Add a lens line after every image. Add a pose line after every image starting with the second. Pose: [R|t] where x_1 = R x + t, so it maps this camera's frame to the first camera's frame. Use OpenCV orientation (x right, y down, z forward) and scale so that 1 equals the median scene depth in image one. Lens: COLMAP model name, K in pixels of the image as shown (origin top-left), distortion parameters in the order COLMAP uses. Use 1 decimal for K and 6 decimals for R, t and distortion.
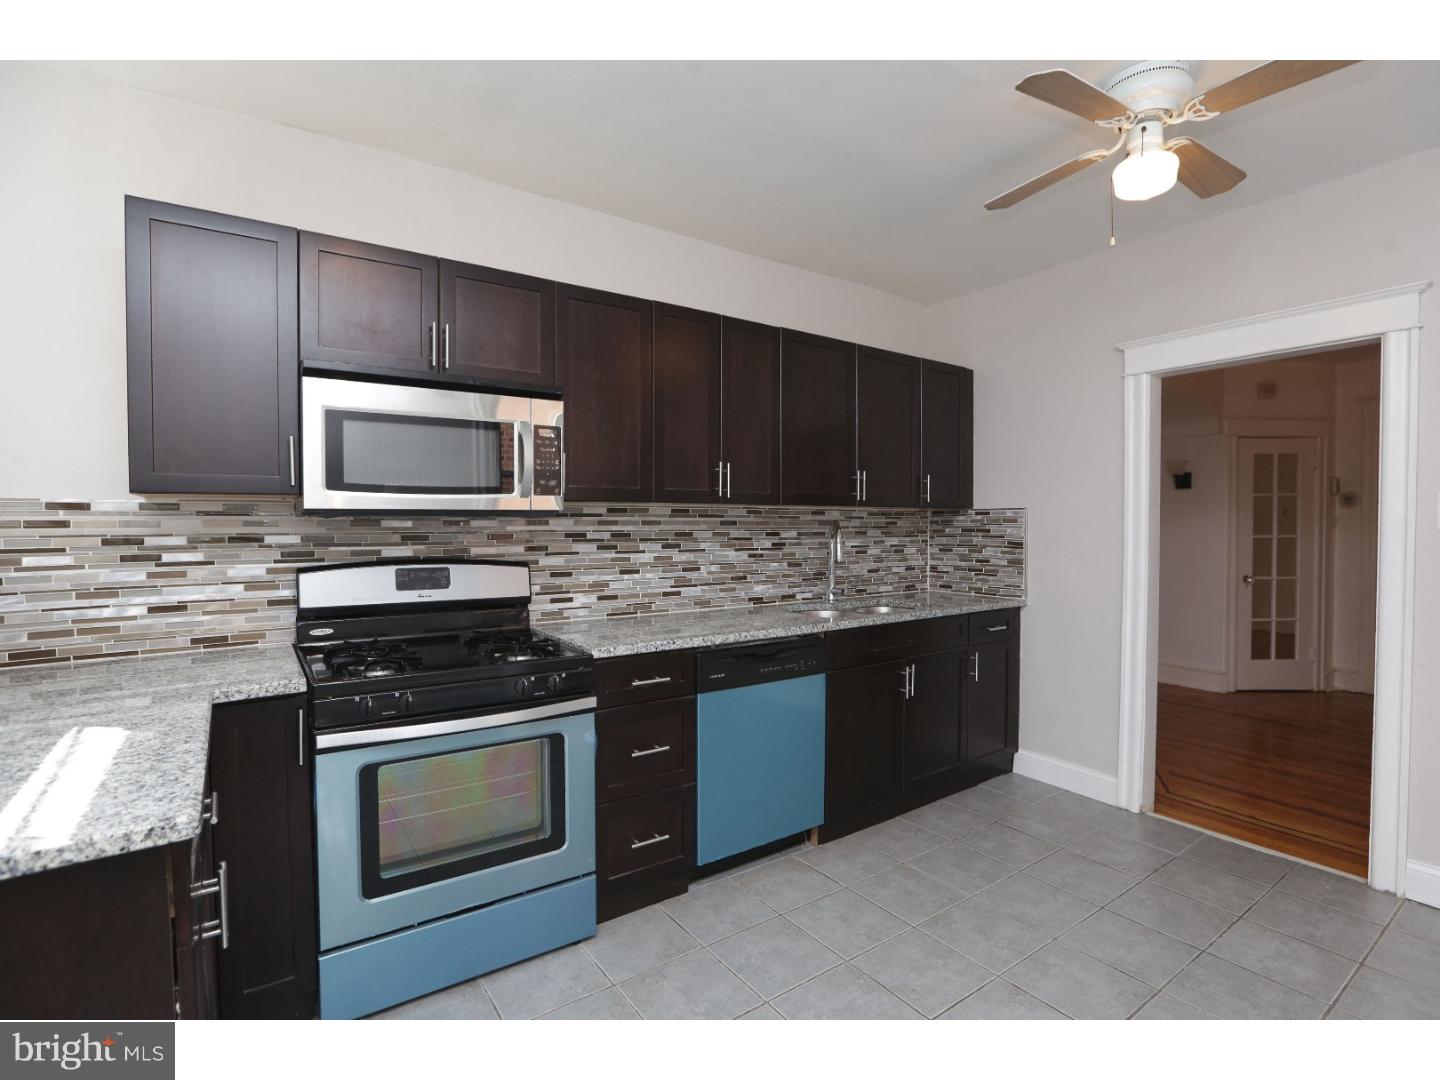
lens RADIAL K [[651.0, 0, 717.6], [0, 651.0, 540.8], [0, 0, 1]] dist [-0.038735, 0.007420]
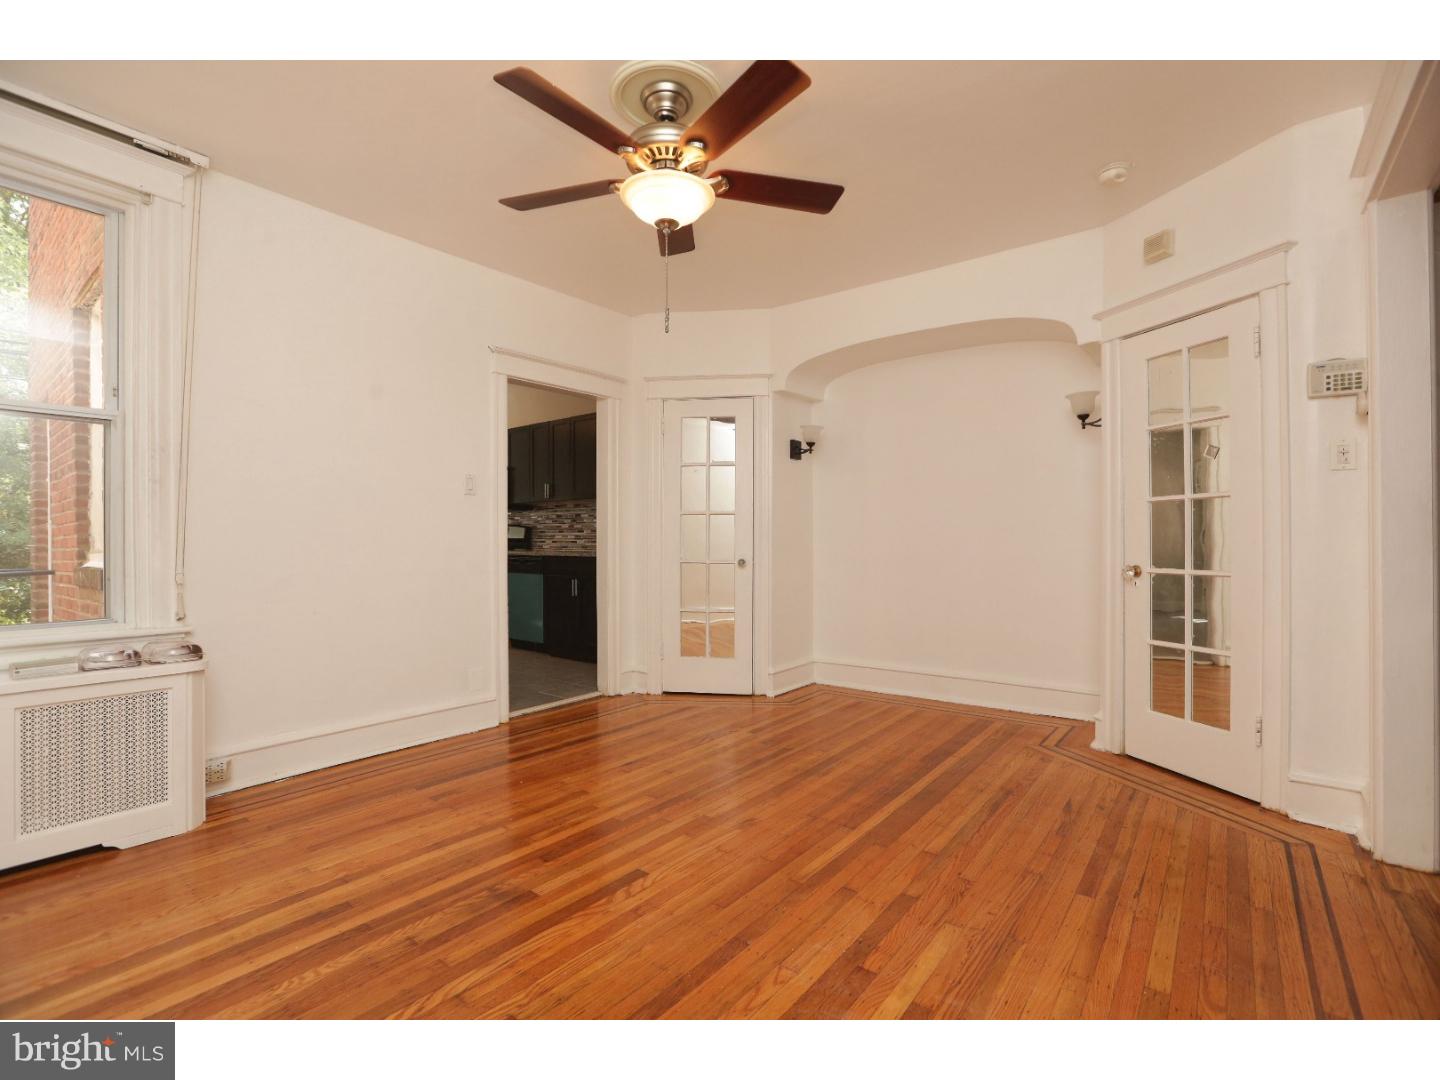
lens RADIAL K [[651.0, 0, 728.2], [0, 651.0, 537.8], [0, 0, 1]] dist [-0.038735, 0.007420]
pose [[0.338572, 0.005074, -0.940927, 2.129201], [-0.015918, 0.999873, -0.000336, 0.056867], [0.940806, 0.015091, 0.338610, 0.722118]]
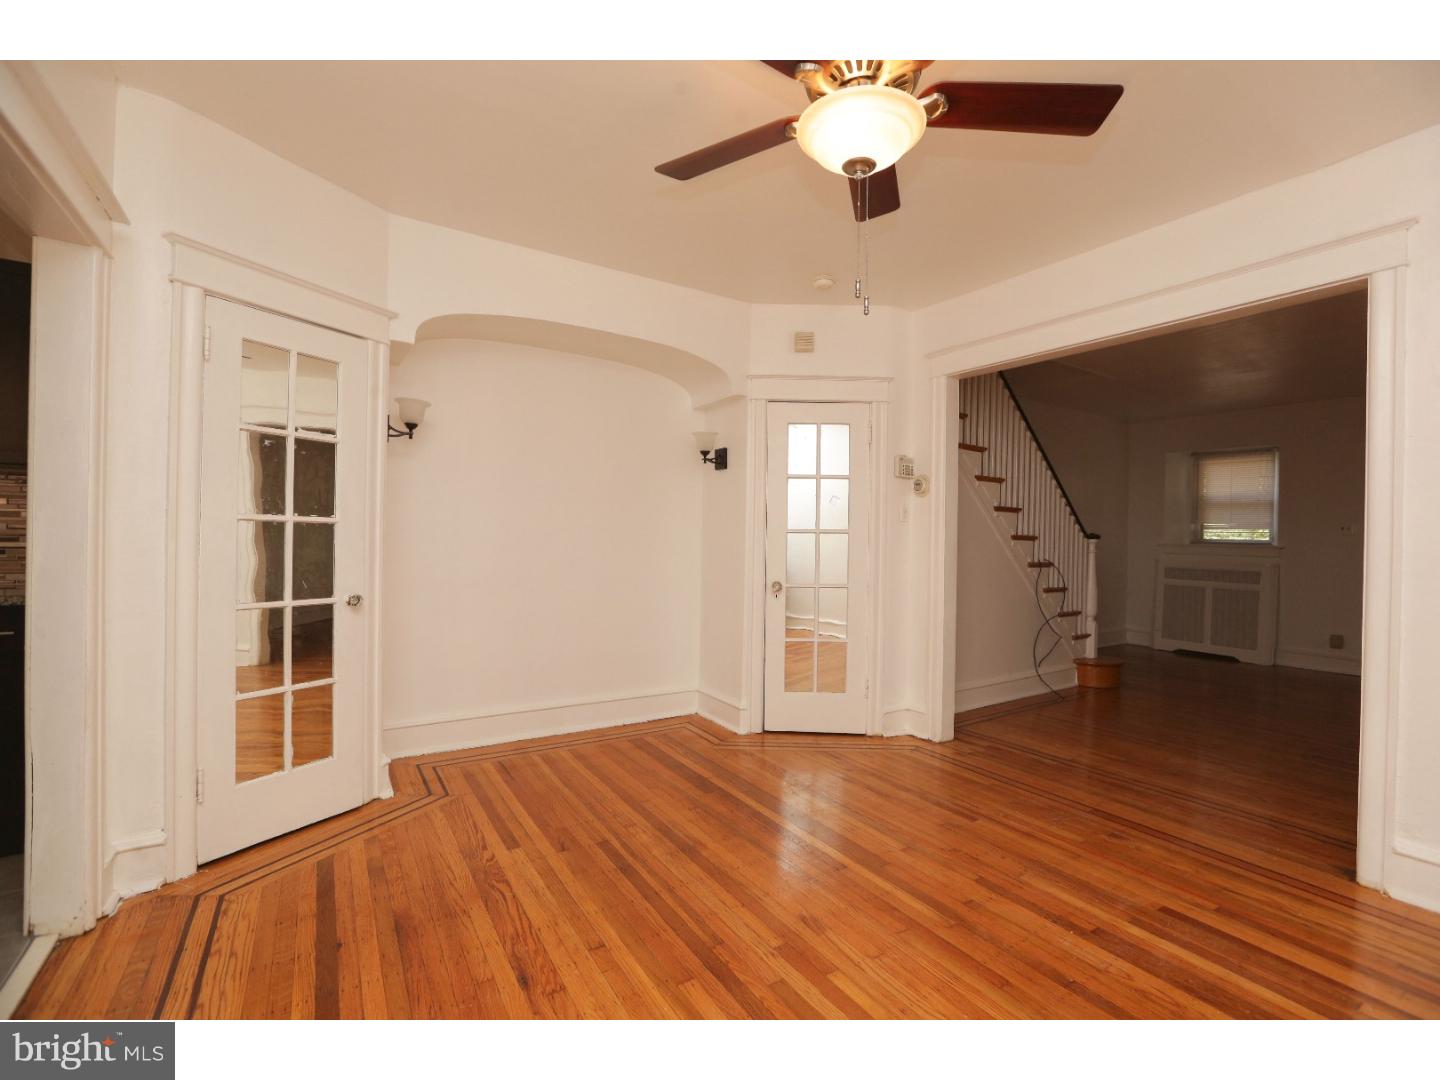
lens RADIAL K [[651.0, 0, 714.6], [0, 651.0, 539.9], [0, 0, 1]] dist [-0.038735, 0.007420]
pose [[0.999725, 0.022829, -0.005305, 1.307141], [-0.022905, 0.999630, -0.014642, 0.029358], [0.004968, 0.014759, 0.999879, 0.365776]]
